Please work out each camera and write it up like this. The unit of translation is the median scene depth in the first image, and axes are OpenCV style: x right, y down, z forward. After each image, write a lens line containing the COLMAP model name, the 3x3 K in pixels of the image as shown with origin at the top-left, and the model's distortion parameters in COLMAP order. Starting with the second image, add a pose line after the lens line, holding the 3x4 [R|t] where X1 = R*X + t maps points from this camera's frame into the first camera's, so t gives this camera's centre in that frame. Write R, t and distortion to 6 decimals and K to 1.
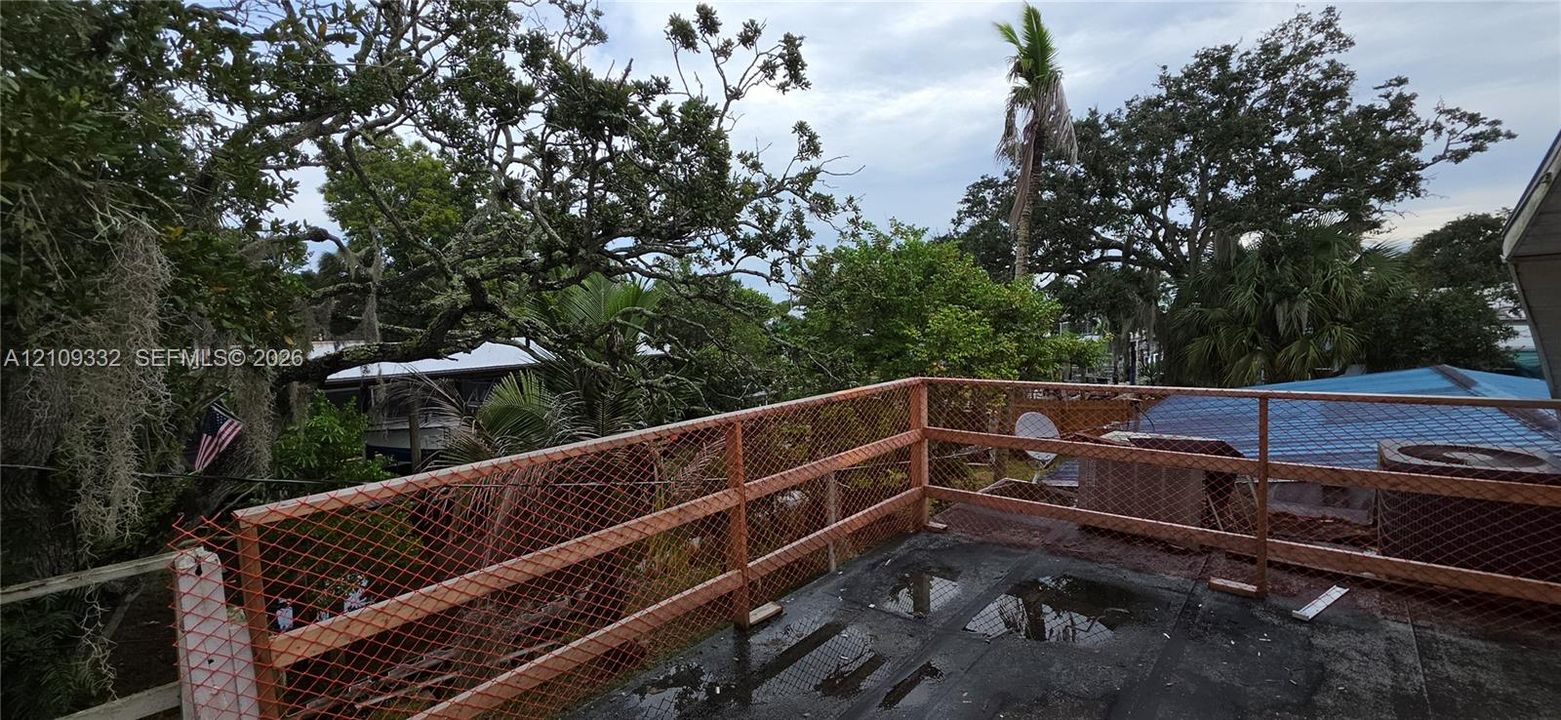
lens RADIAL K [[615.3, 0, 782.7], [0, 615.3, 356.5], [0, 0, 1]] dist [-0.002171, 0.000835]
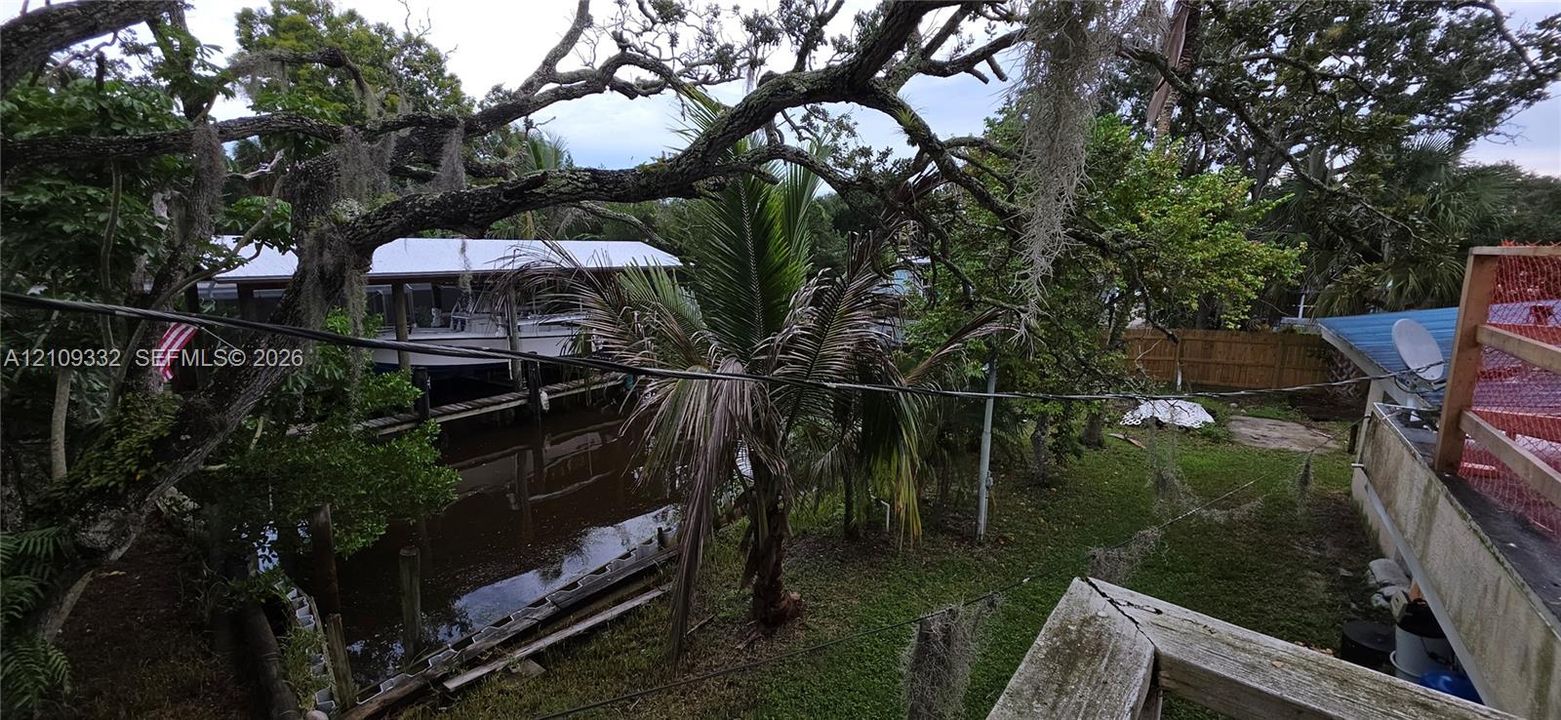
lens RADIAL K [[615.3, 0, 785.4], [0, 615.3, 354.9], [0, 0, 1]] dist [-0.002171, 0.000835]
pose [[0.995049, 0.021989, 0.096924, -0.319863], [-0.032746, 0.993300, 0.110829, 0.055133], [-0.093837, -0.113454, 0.989102, 0.222784]]
